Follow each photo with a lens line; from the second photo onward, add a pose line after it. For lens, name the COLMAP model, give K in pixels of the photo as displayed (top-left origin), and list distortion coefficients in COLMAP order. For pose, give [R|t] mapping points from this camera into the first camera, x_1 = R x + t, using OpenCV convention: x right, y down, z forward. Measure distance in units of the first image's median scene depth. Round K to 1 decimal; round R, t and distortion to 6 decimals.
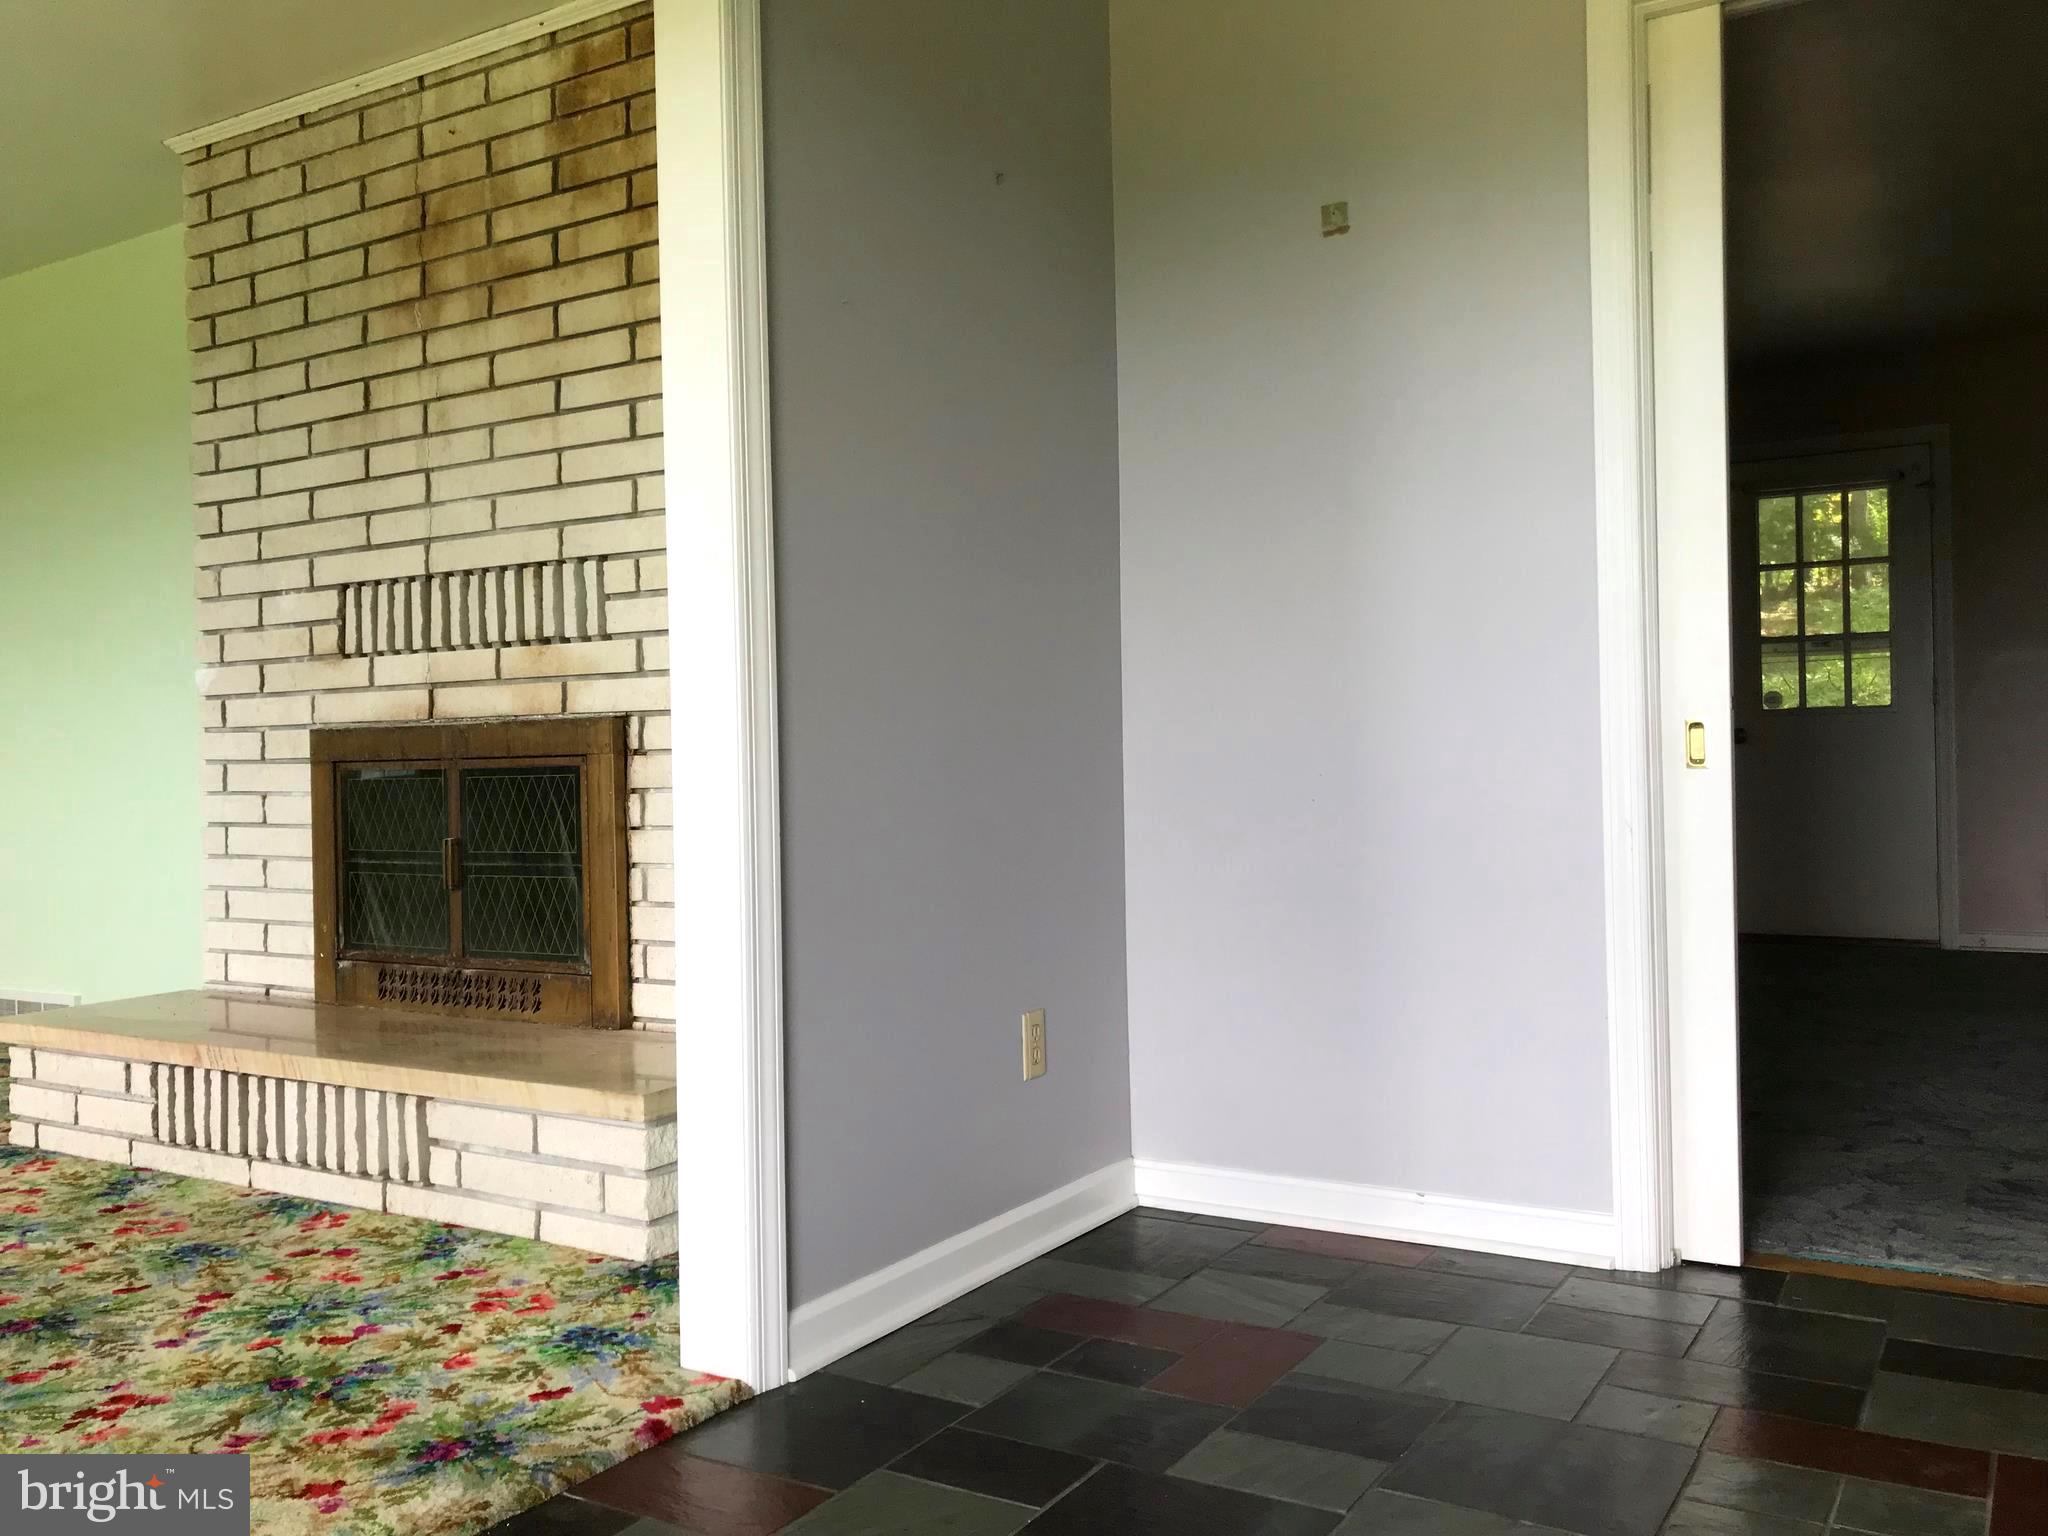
lens RADIAL K [[1688.1, 0, 1018.8], [0, 1688.1, 764.0], [0, 0, 1]] dist [0.010176, 0.000872]
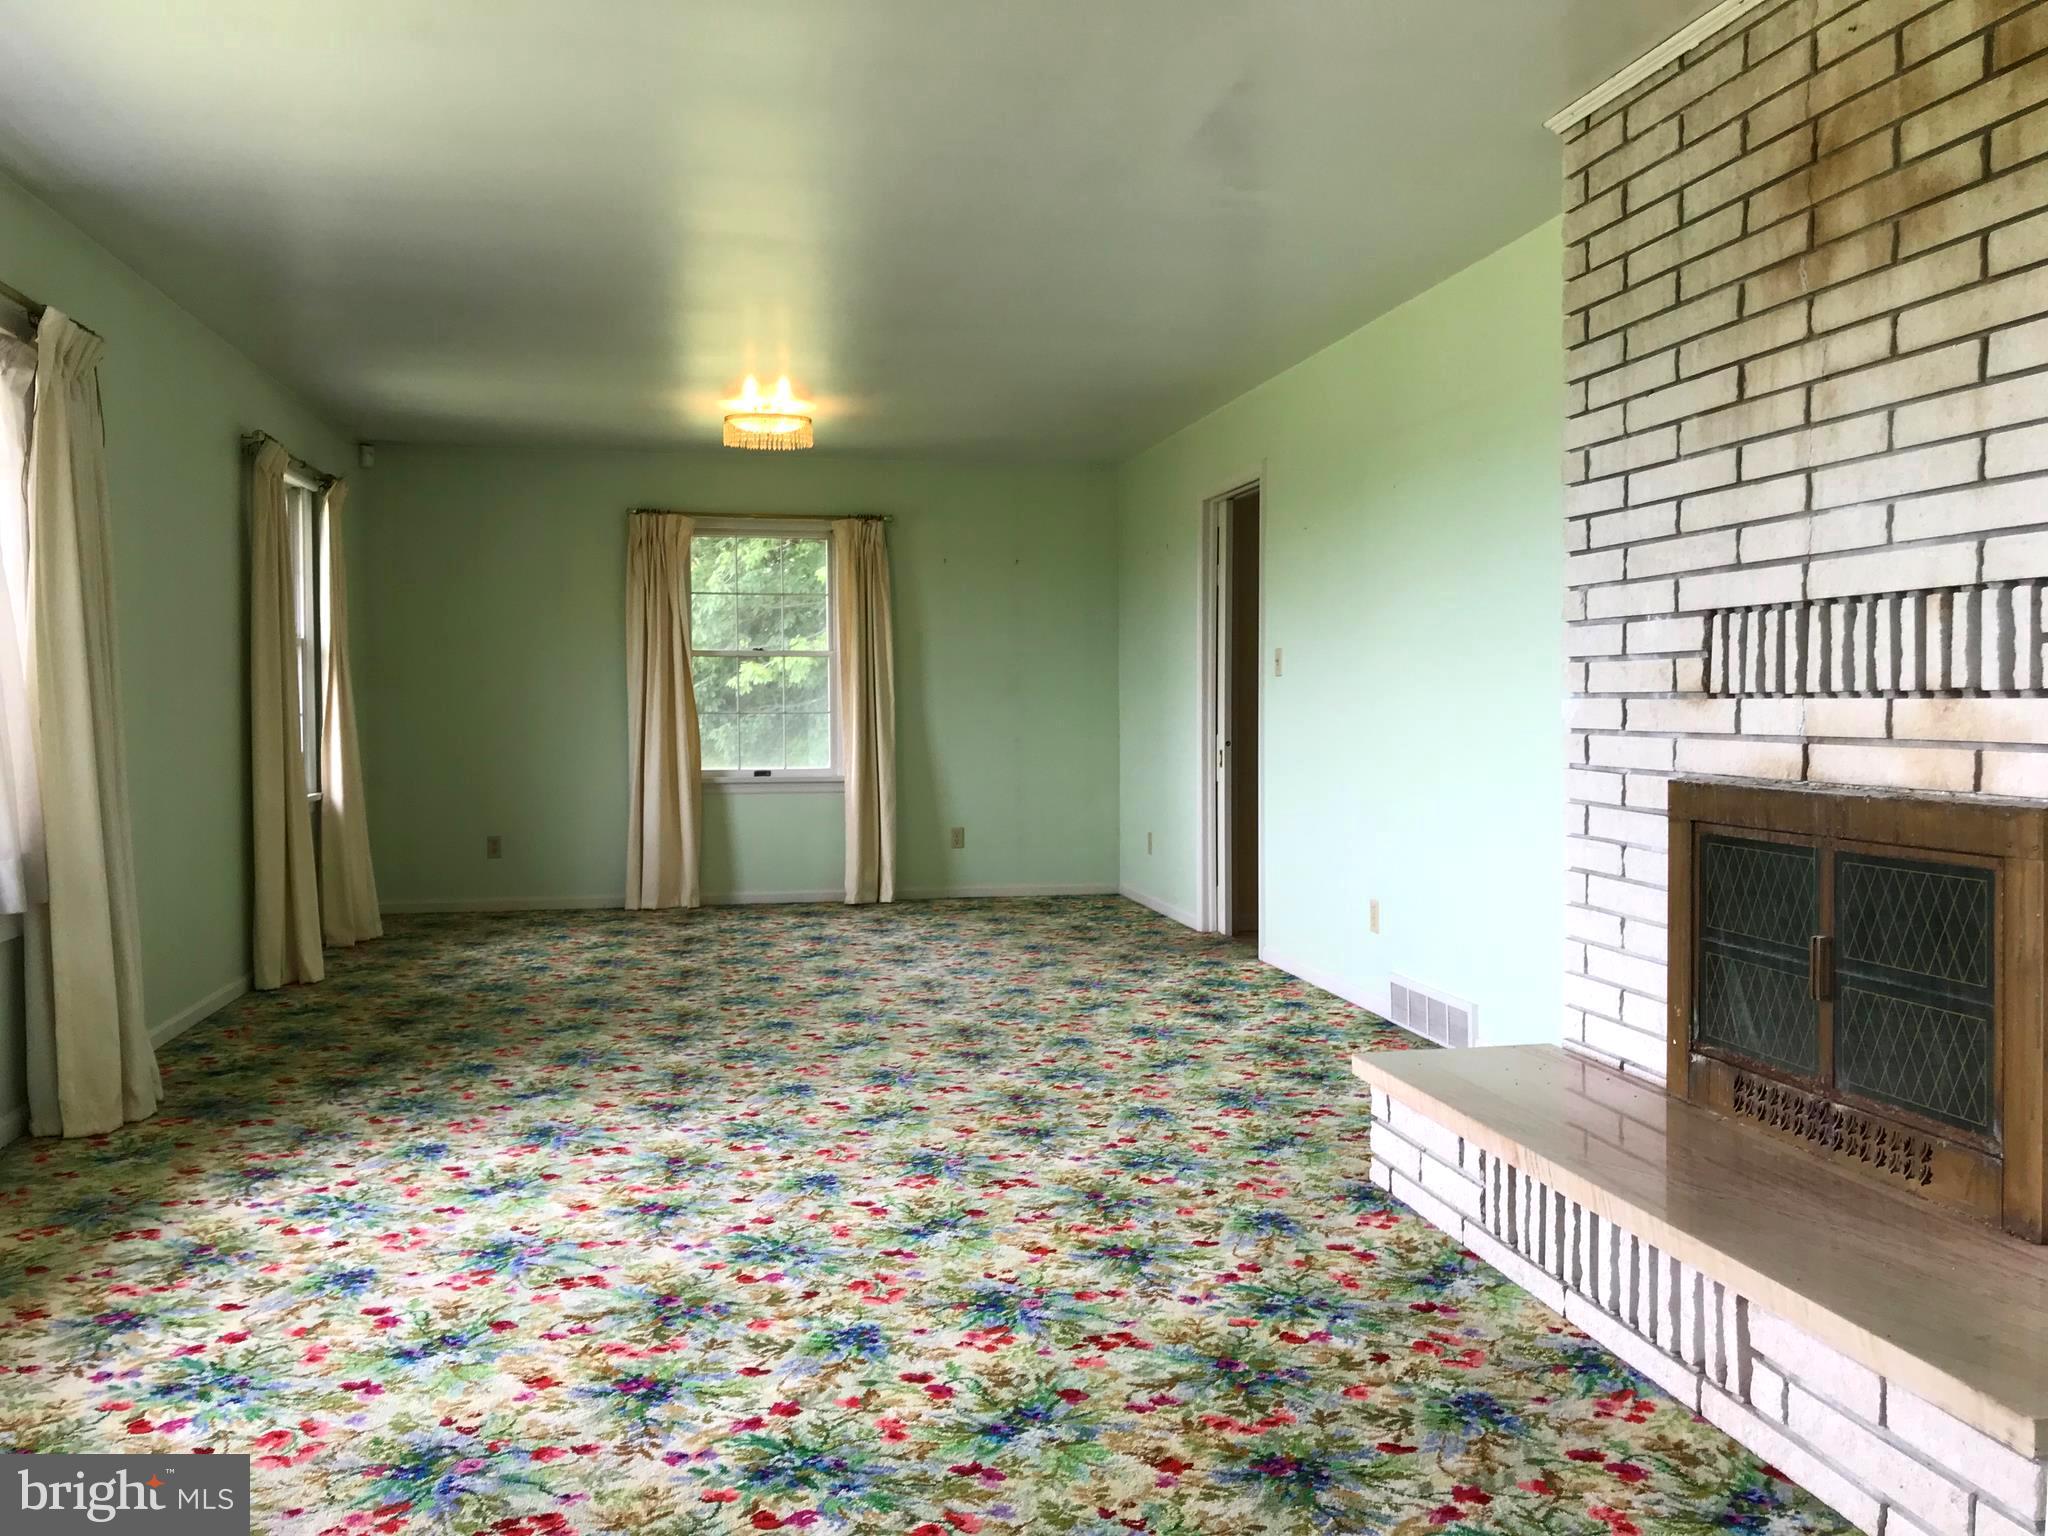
lens RADIAL K [[1688.1, 0, 1010.2], [0, 1688.1, 757.6], [0, 0, 1]] dist [0.010176, 0.000872]
pose [[0.665076, 0.039269, -0.745743, 0.000547], [-0.005351, 0.998841, 0.047824, -0.075830], [0.746757, -0.027816, 0.664515, 0.187966]]
